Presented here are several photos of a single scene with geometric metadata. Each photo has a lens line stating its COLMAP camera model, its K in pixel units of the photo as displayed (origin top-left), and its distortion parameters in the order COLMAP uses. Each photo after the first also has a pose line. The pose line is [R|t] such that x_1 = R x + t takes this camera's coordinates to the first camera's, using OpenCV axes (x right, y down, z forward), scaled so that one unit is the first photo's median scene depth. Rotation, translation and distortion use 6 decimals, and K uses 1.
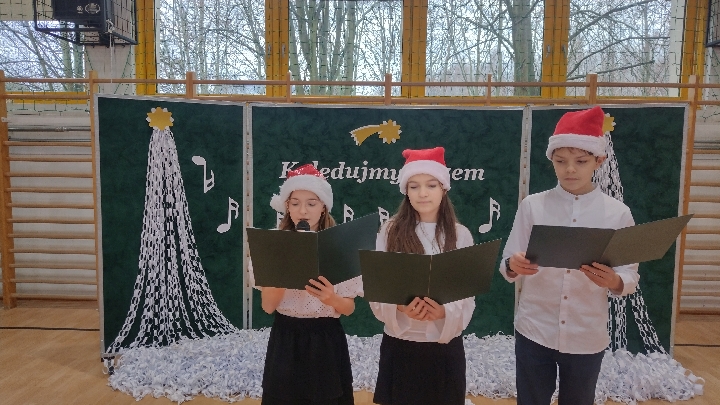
lens RADIAL K [[534.1, 0, 361.8], [0, 534.1, 212.8], [0, 0, 1]] dist [0.025413, -0.007181]
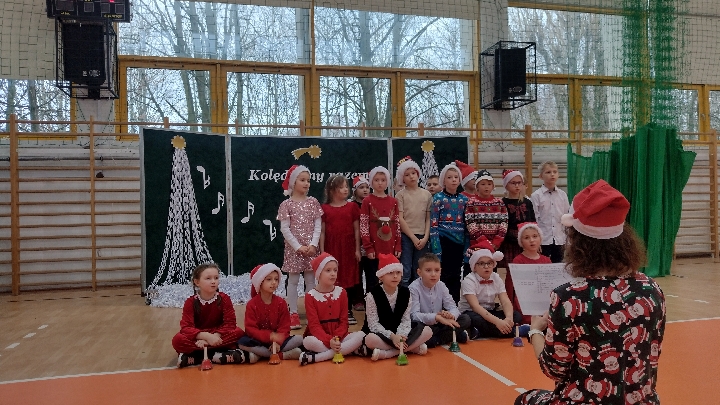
lens RADIAL K [[497.2, 0, 360.4], [0, 497.2, 213.6], [0, 0, 1]] dist [0.077637, -0.119226]
pose [[0.960995, -0.039268, 0.273763, -0.252646], [0.065369, 0.994072, -0.086879, 0.194081], [-0.268729, 0.101386, 0.957865, -0.545305]]
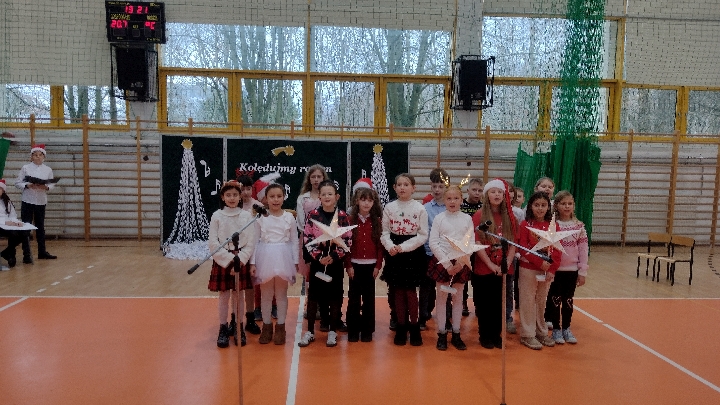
lens RADIAL K [[497.2, 0, 360.4], [0, 497.2, 213.6], [0, 0, 1]] dist [0.077637, -0.119226]
pose [[0.993272, -0.005835, 0.115654, 0.106879], [0.006075, 0.999980, -0.001726, 0.122790], [-0.115642, 0.002417, 0.993288, -1.146413]]
